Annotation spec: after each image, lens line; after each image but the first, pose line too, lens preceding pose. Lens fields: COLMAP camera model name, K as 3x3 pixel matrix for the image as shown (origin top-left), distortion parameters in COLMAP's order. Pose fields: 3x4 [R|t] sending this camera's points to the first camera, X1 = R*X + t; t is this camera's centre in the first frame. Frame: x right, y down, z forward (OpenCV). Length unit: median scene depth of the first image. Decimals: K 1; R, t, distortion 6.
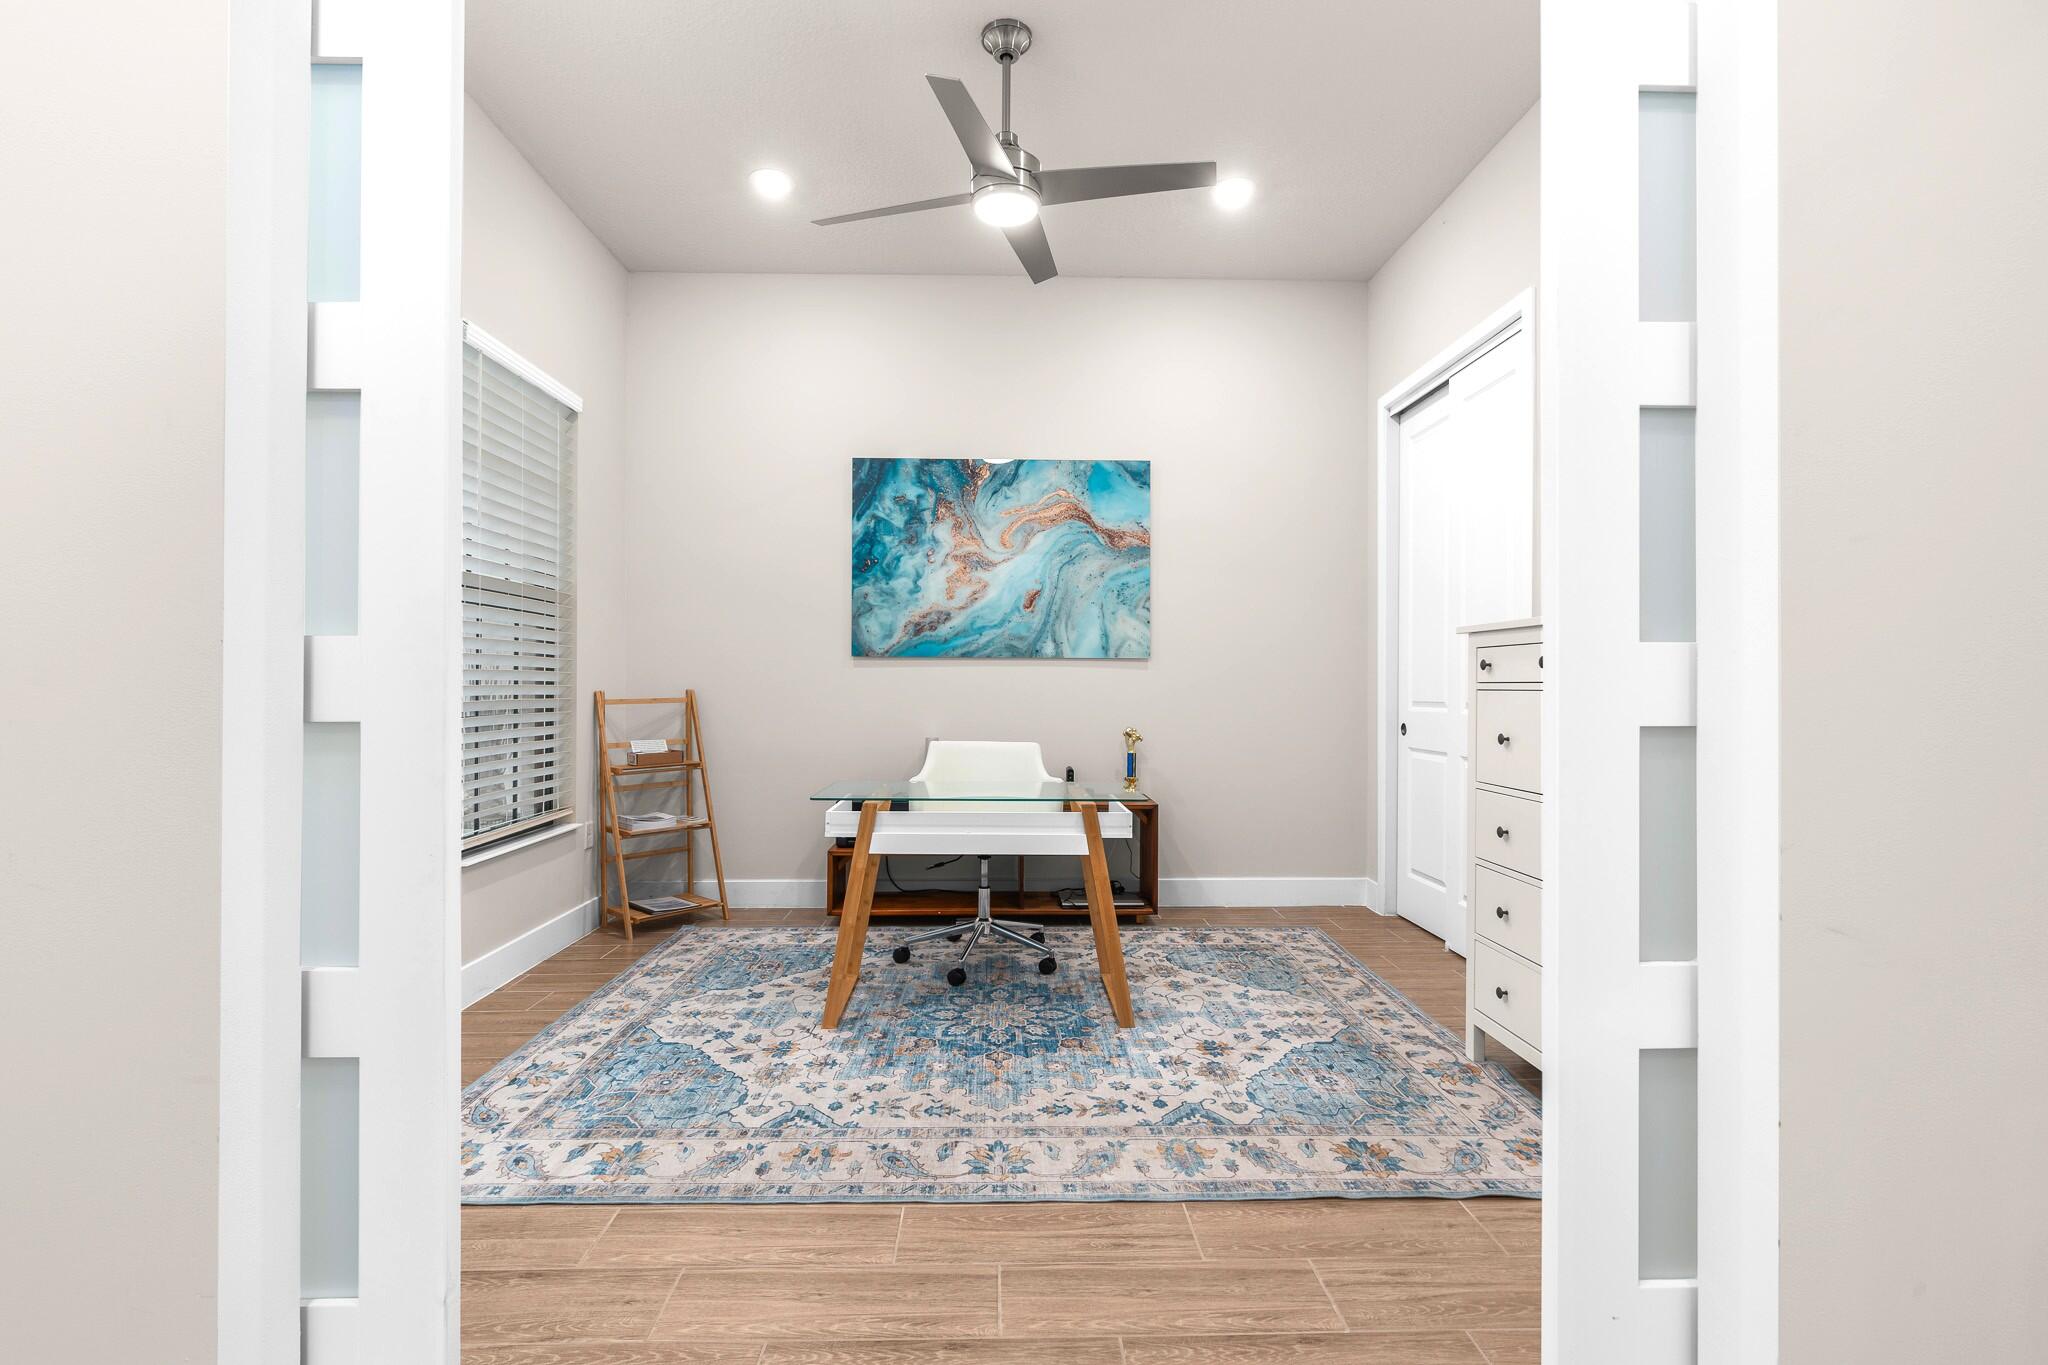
lens RADIAL K [[934.0, 0, 1006.4], [0, 934.0, 683.6], [0, 0, 1]] dist [-0.012201, 0.002776]
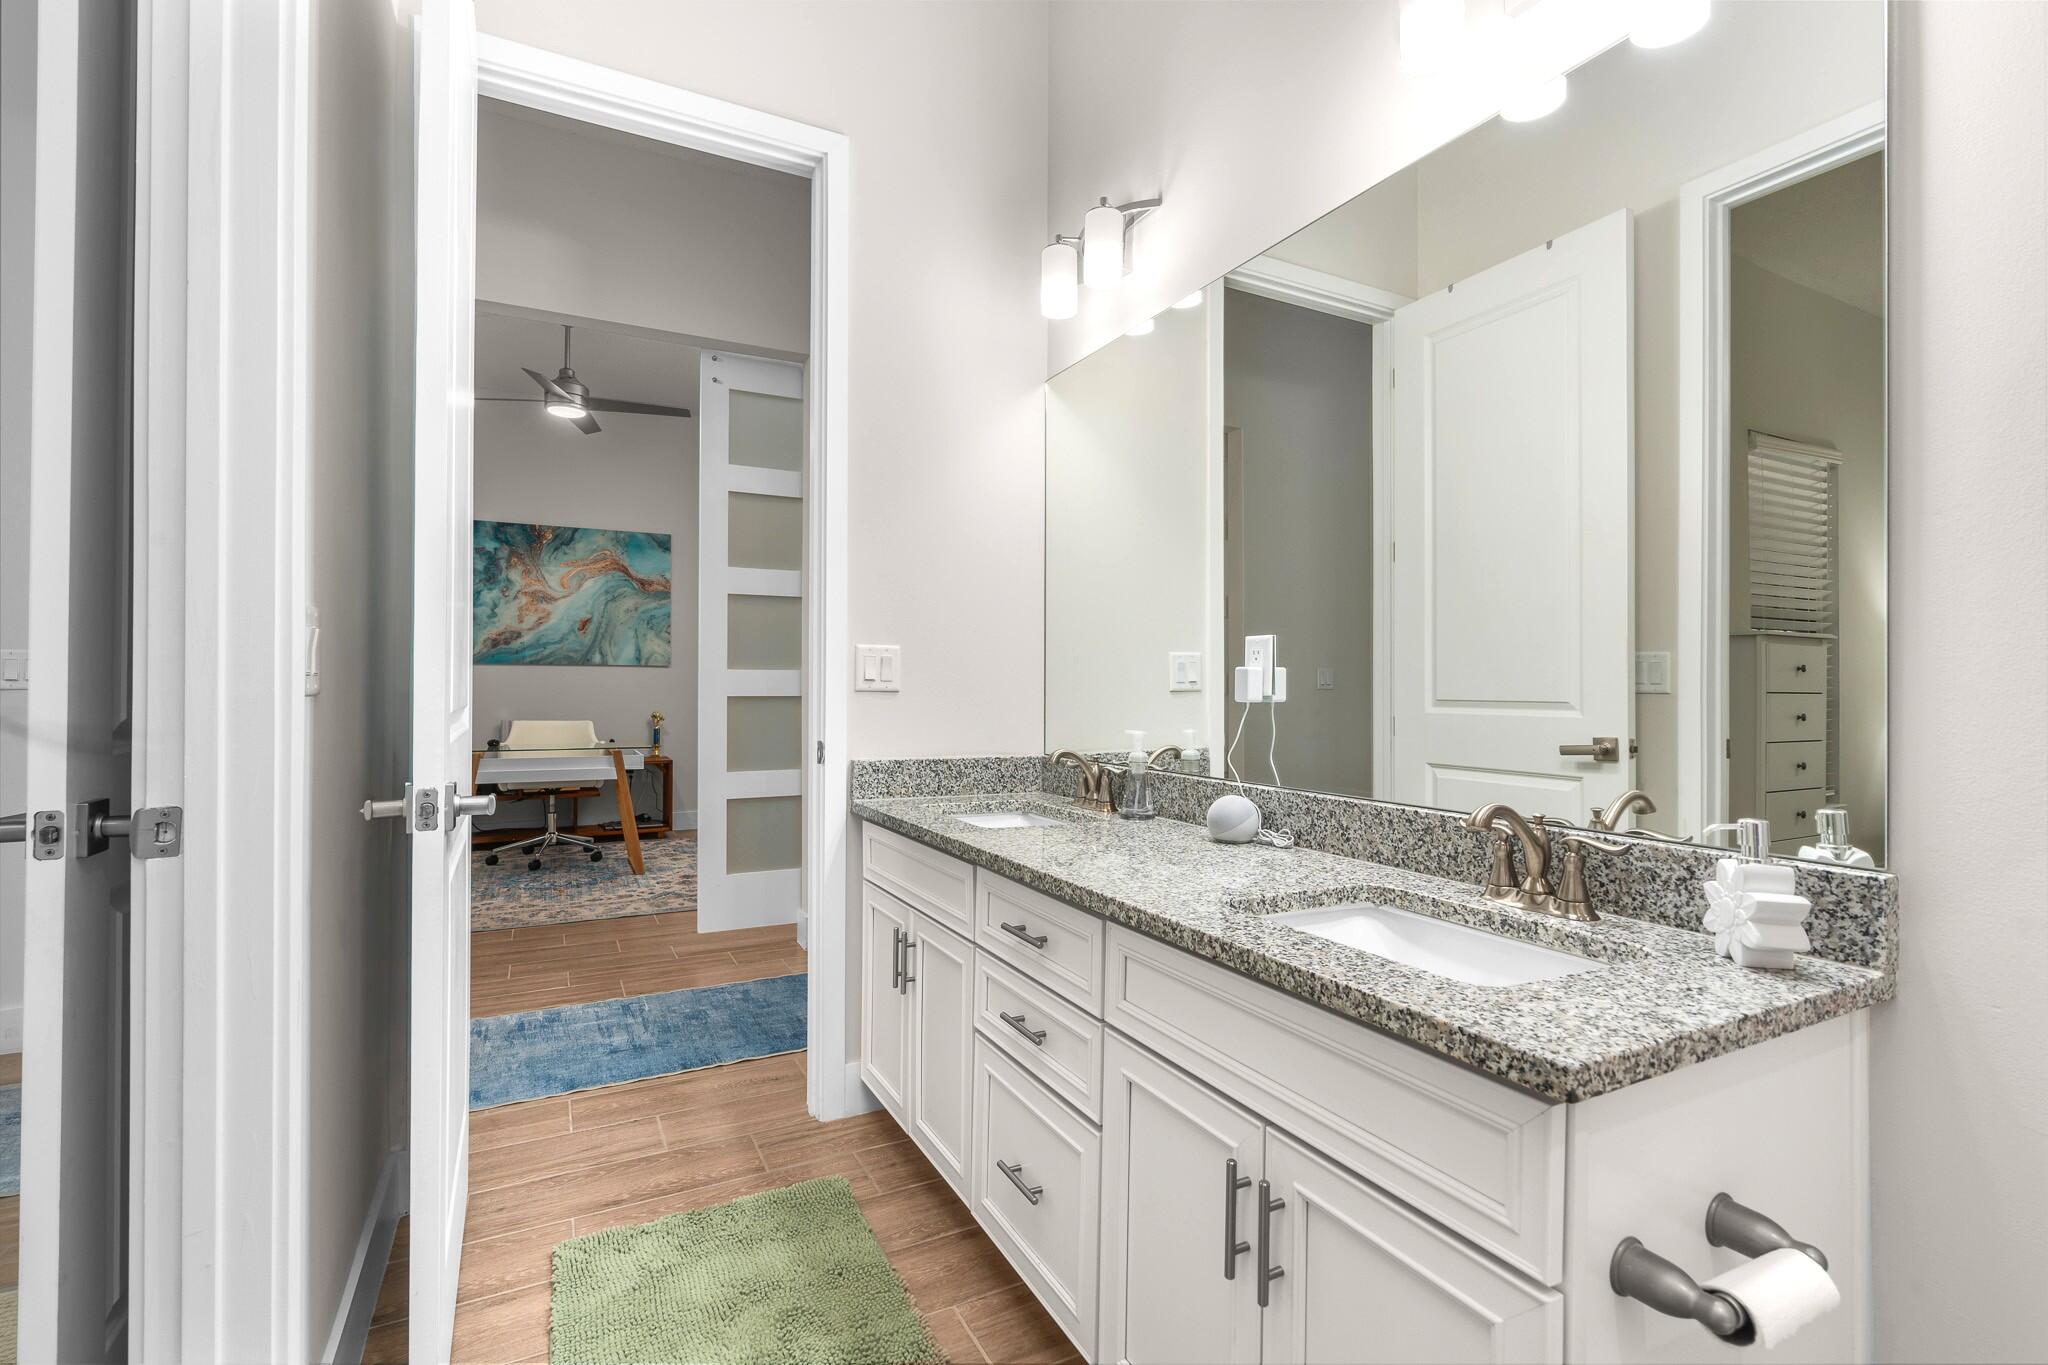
lens RADIAL K [[934.0, 0, 1011.1], [0, 934.0, 687.5], [0, 0, 1]] dist [-0.012201, 0.002776]
pose [[0.901335, -0.002153, 0.433117, -0.003614], [0.000102, 0.999989, 0.004757, 0.001072], [-0.433122, -0.004244, 0.901325, -0.982201]]
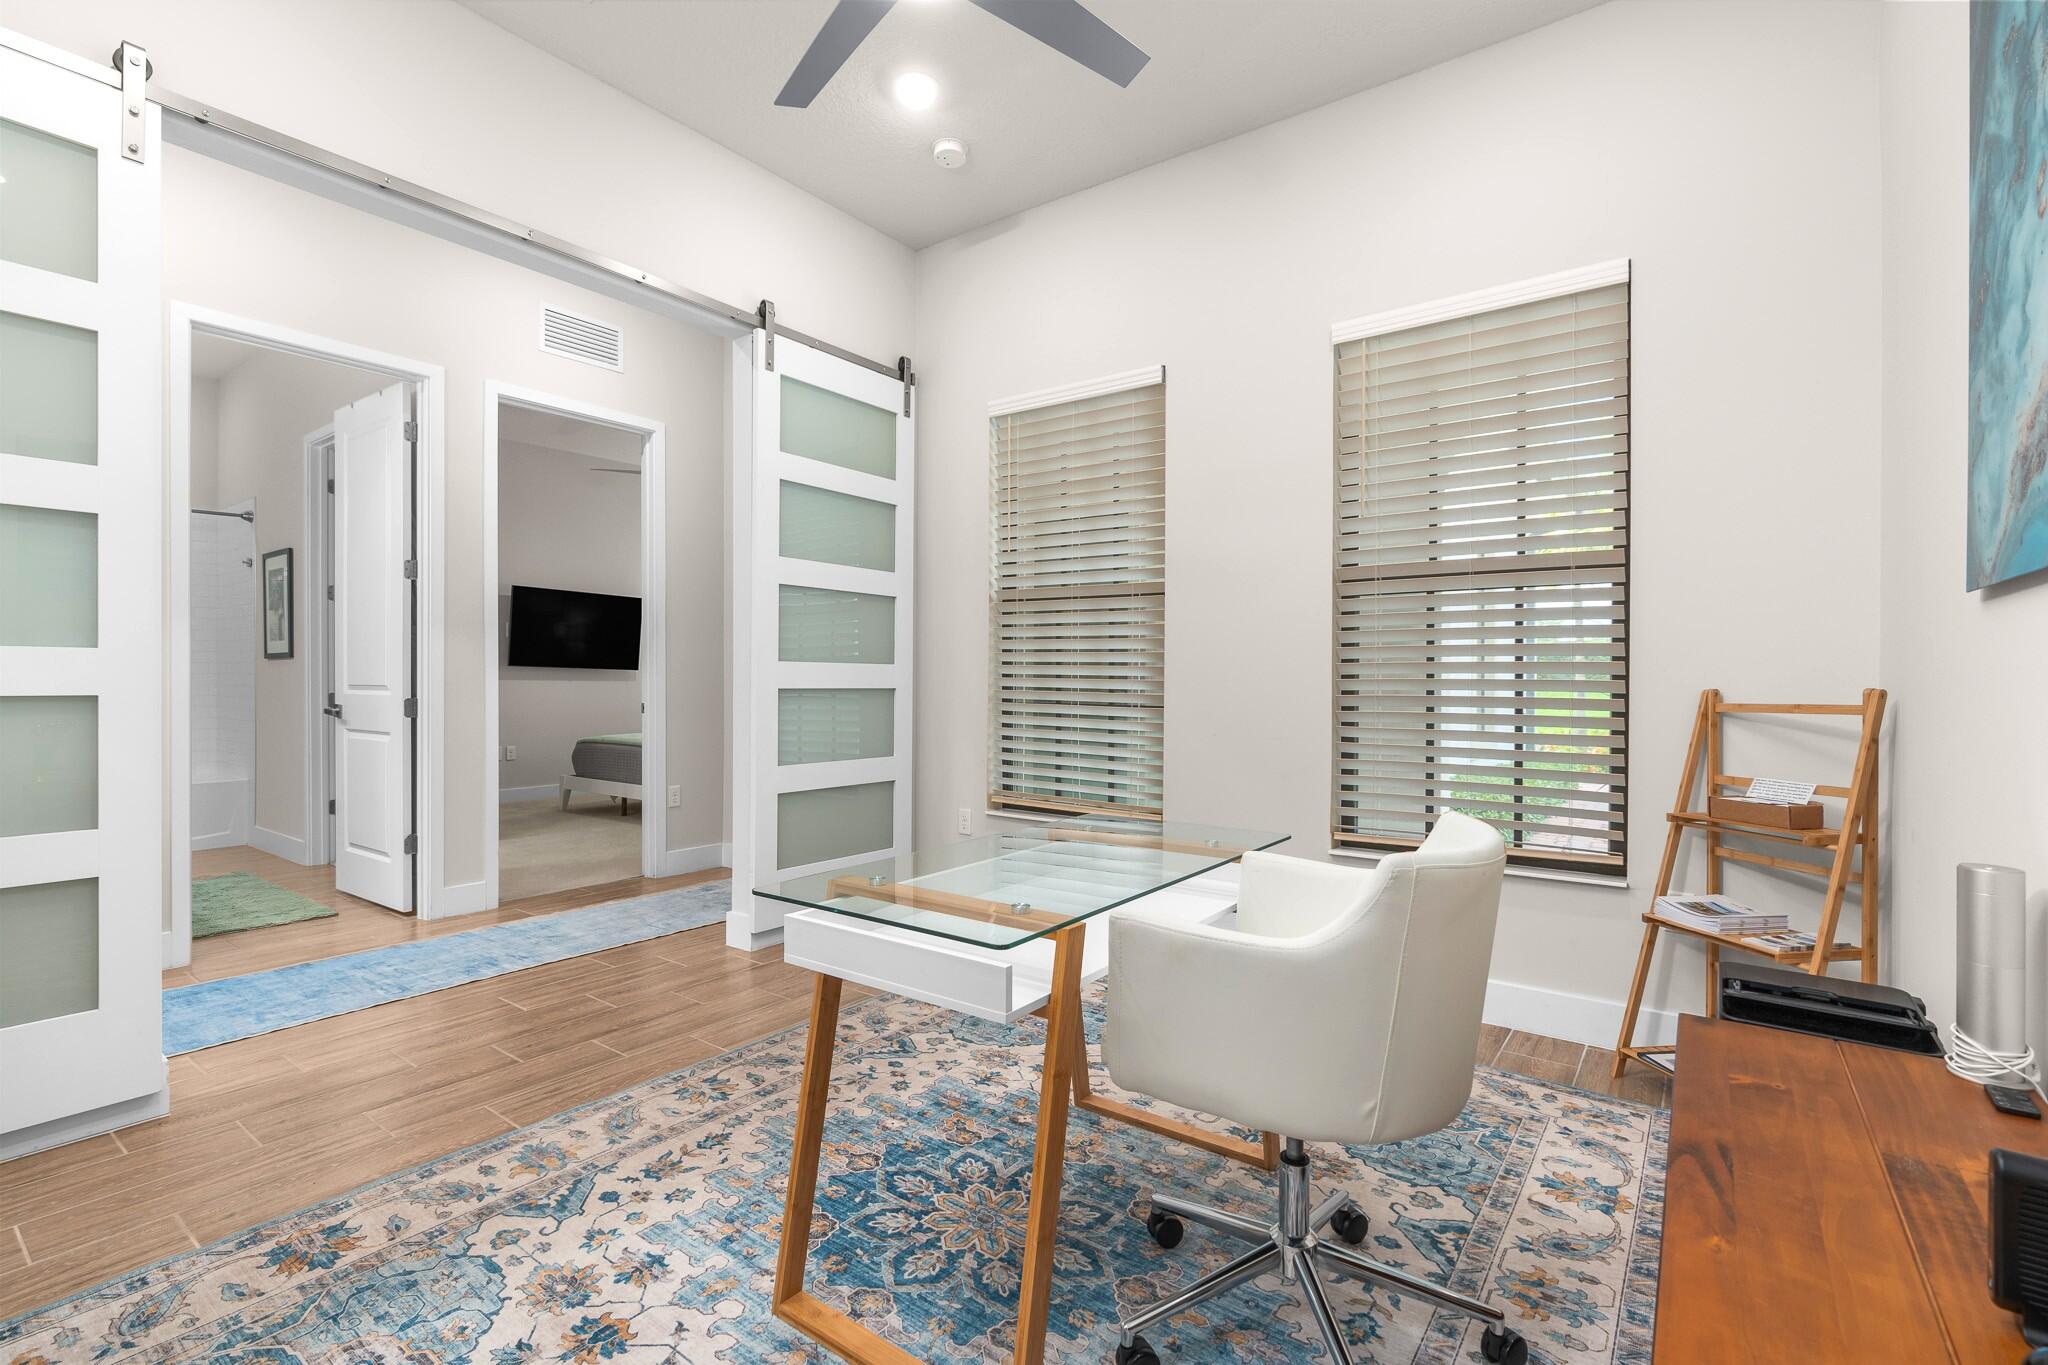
lens RADIAL K [[934.0, 0, 1026.7], [0, 934.0, 681.8], [0, 0, 1]] dist [-0.012201, 0.002776]
pose [[-0.611213, -0.004656, -0.791452, 0.505375], [-0.004725, 0.999986, -0.002235, 0.009770], [0.791452, 0.002374, -0.611227, 1.546215]]
